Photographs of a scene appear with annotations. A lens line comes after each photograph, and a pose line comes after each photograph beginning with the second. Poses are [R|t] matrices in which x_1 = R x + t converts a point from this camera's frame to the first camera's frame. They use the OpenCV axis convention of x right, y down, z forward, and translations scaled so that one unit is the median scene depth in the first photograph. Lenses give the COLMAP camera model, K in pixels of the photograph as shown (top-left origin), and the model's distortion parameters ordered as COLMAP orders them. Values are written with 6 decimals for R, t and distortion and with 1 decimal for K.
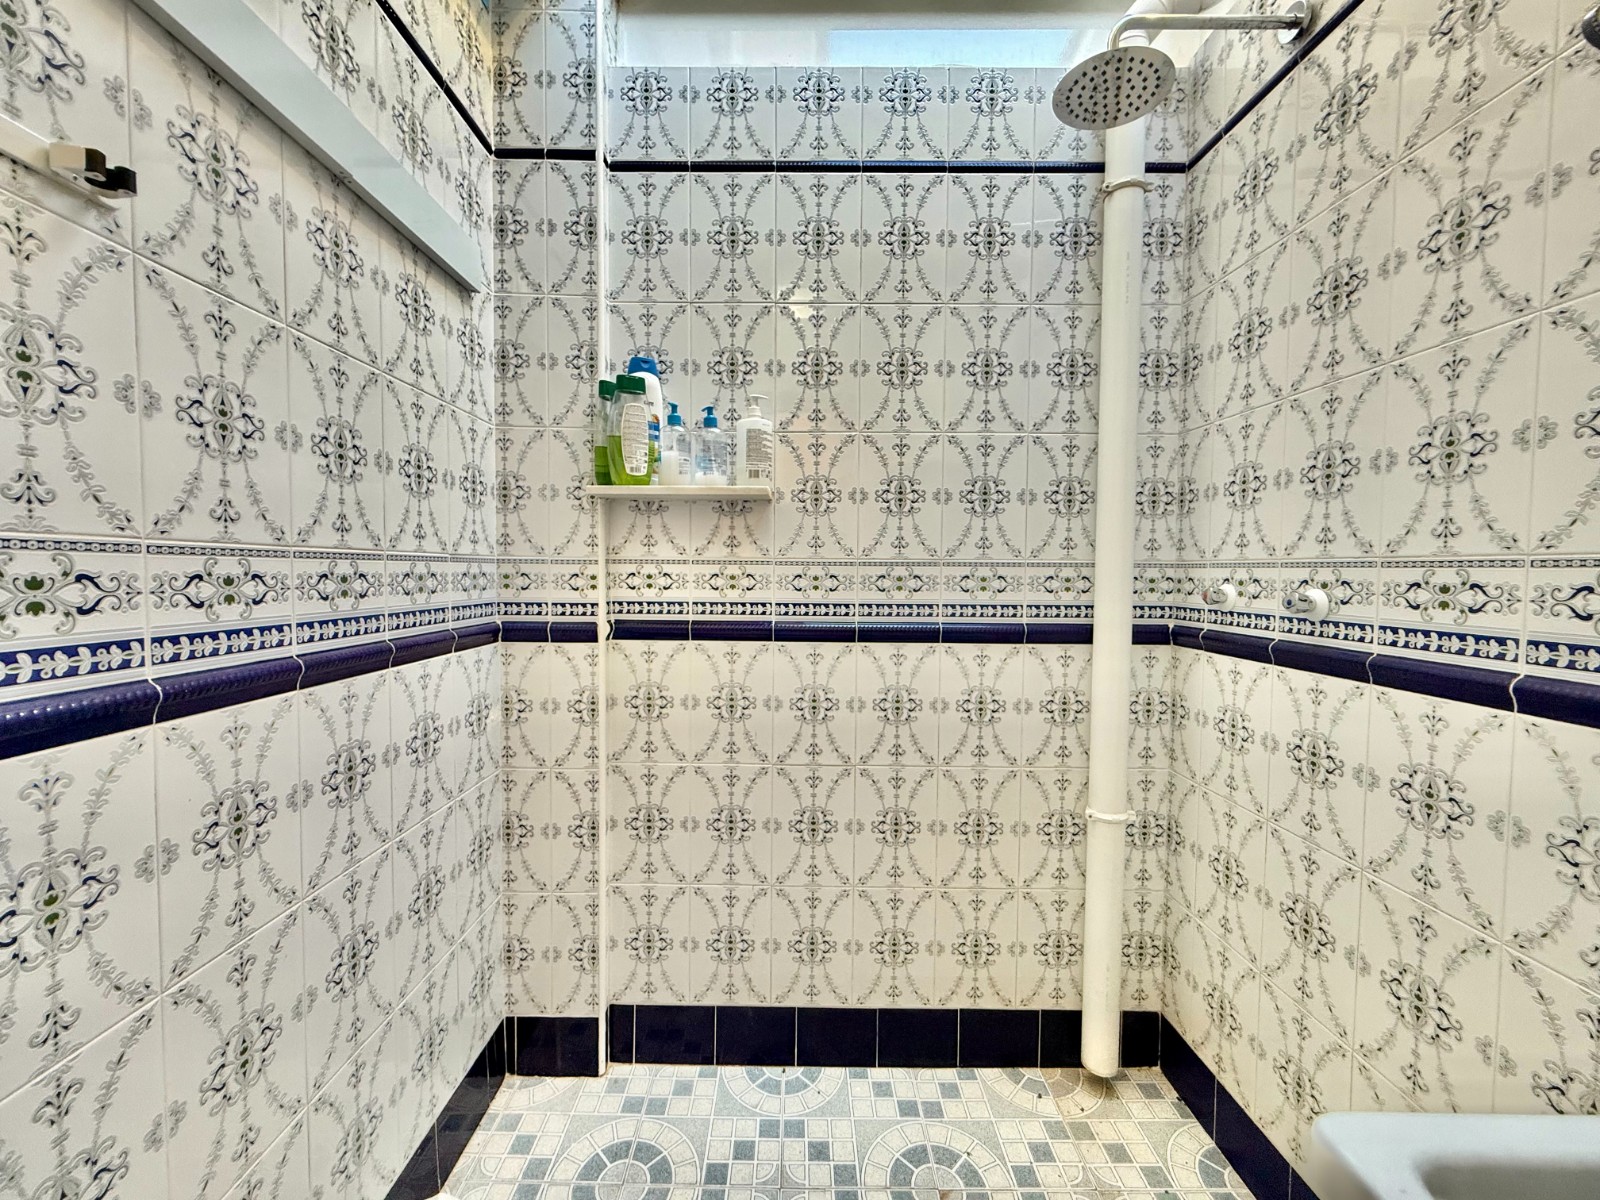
lens RADIAL K [[699.1, 0, 799.5], [0, 699.1, 684.1], [0, 0, 1]] dist [0.000471, -0.000153]
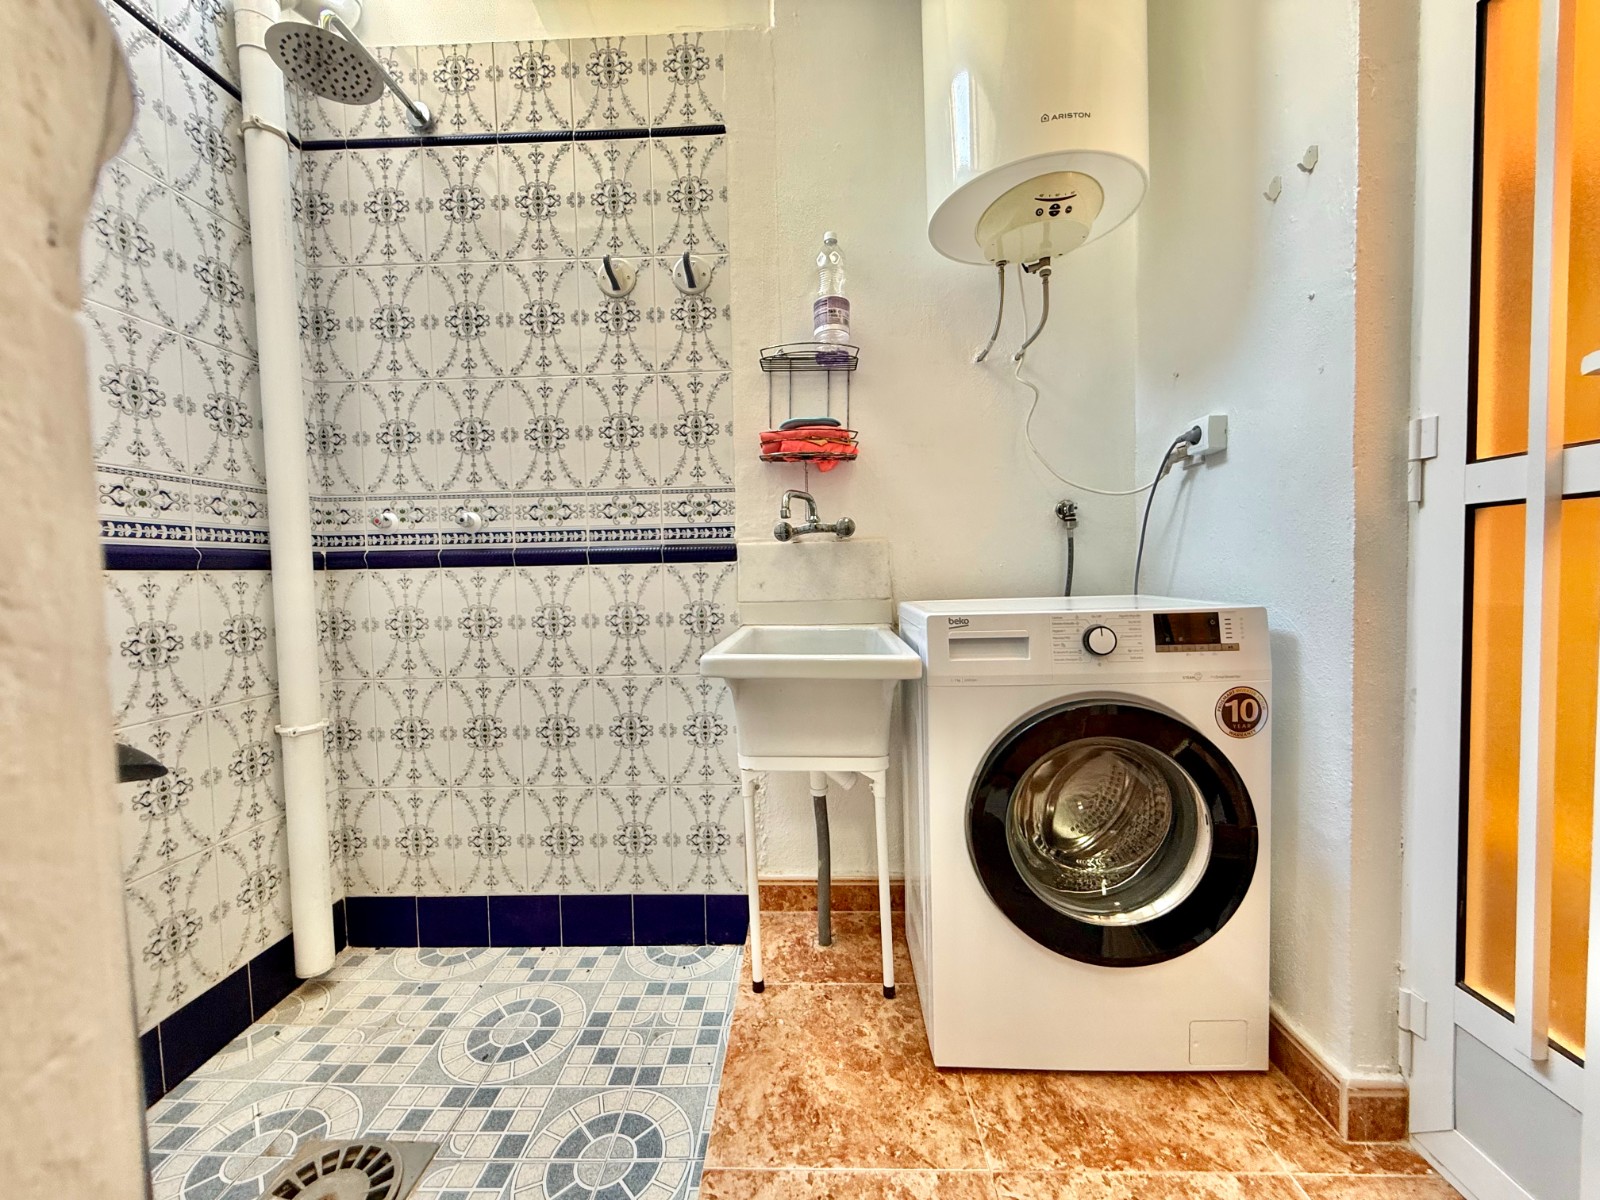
lens RADIAL K [[636.9, 0, 792.4], [0, 636.9, 598.6], [0, 0, 1]] dist [0.000718, 0.000298]
pose [[0.999490, -0.028360, -0.014712, 0.451294], [0.028350, 0.999598, -0.000906, 0.004229], [0.014732, 0.000489, 0.999891, -0.004582]]
